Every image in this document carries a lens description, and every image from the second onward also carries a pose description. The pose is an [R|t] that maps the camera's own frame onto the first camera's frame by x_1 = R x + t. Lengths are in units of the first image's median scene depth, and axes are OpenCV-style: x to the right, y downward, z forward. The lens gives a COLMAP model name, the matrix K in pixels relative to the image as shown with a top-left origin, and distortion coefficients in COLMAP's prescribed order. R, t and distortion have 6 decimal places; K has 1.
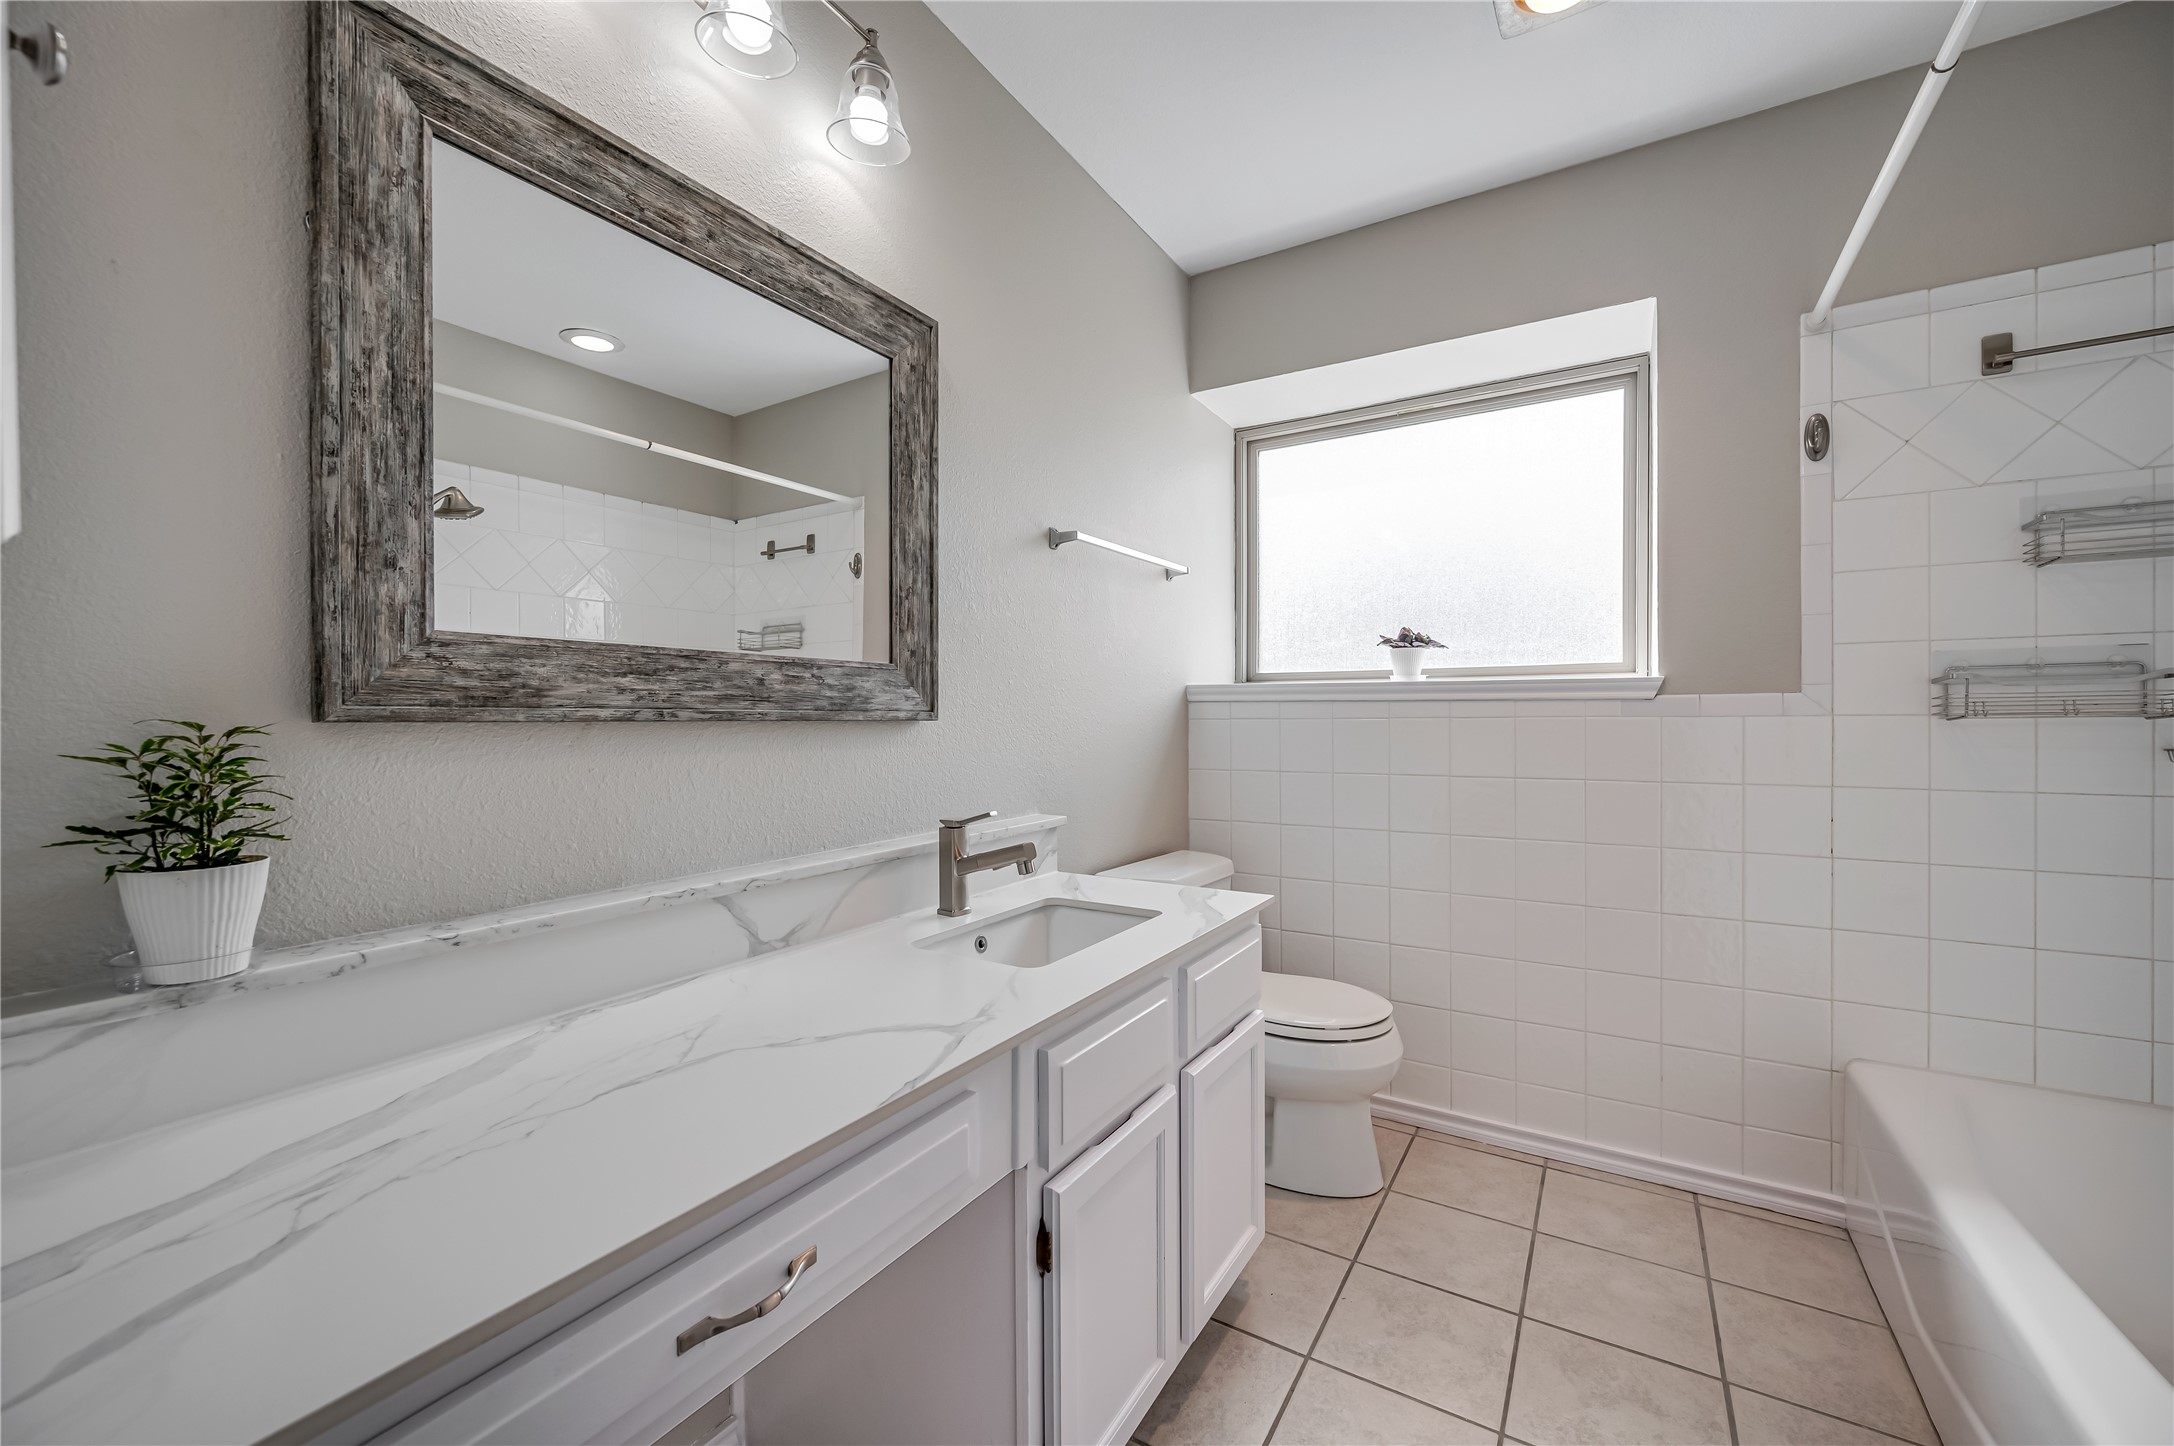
lens RADIAL K [[872.1, 0, 1078.5], [0, 872.1, 718.4], [0, 0, 1]] dist [0.002428, -0.000766]
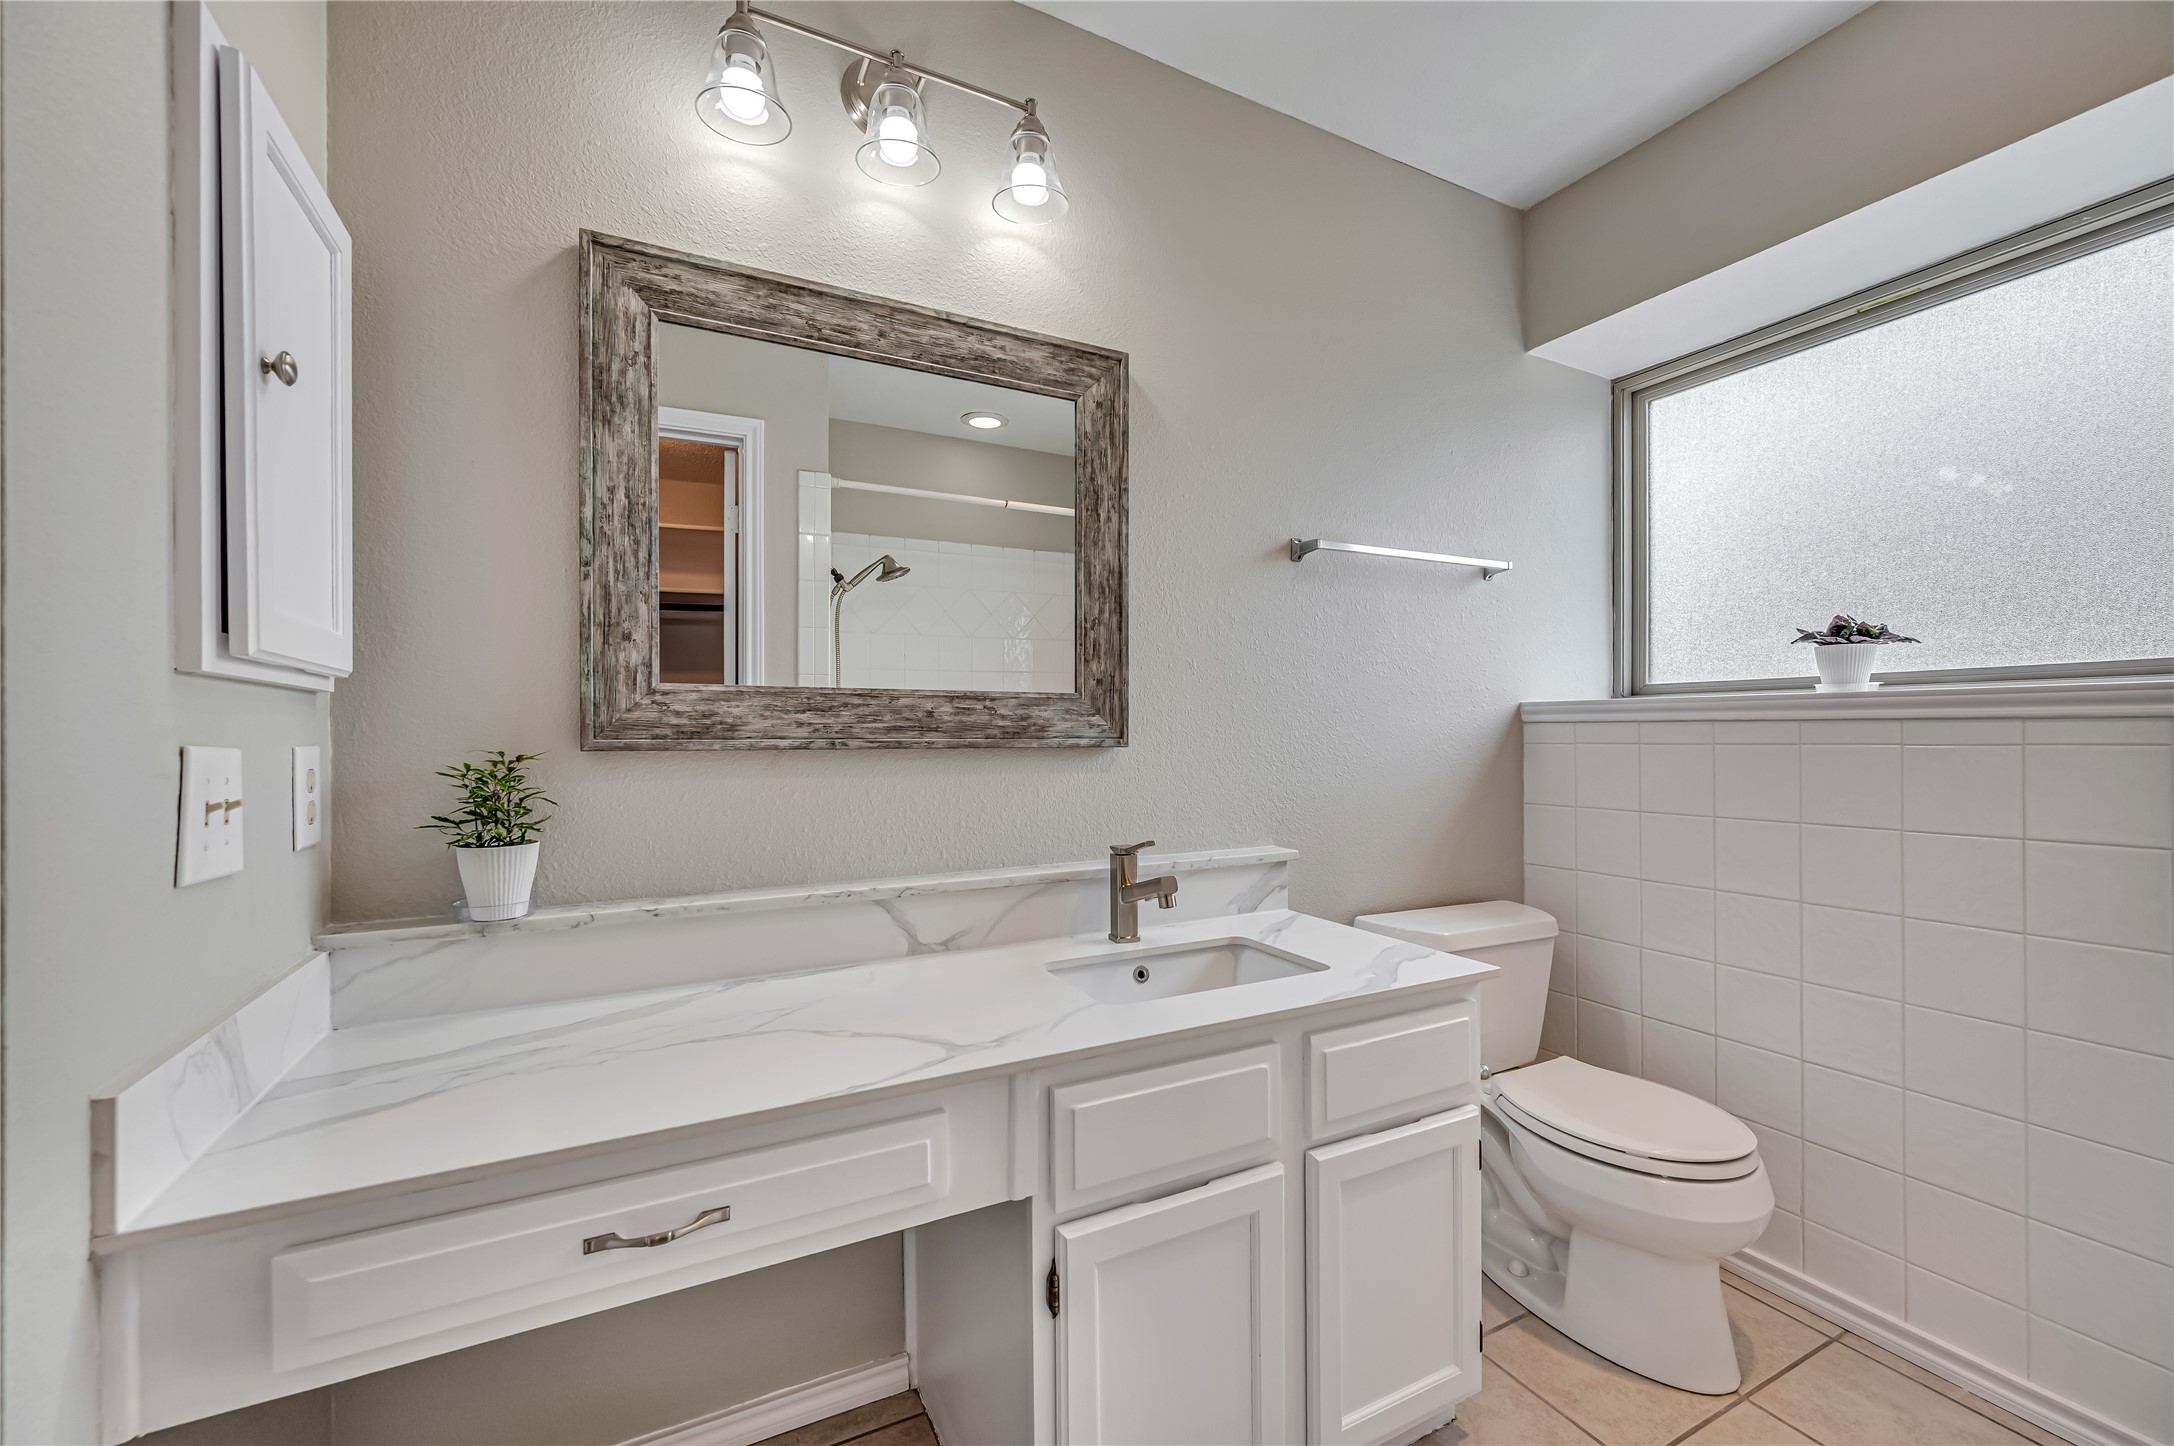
lens RADIAL K [[872.1, 0, 1080.1], [0, 872.1, 730.6], [0, 0, 1]] dist [0.002428, -0.000766]
pose [[0.851443, -0.002233, -0.524442, 0.405137], [0.000167, 0.999992, -0.003987, -0.016318], [0.524447, 0.003308, 0.851437, 0.139466]]
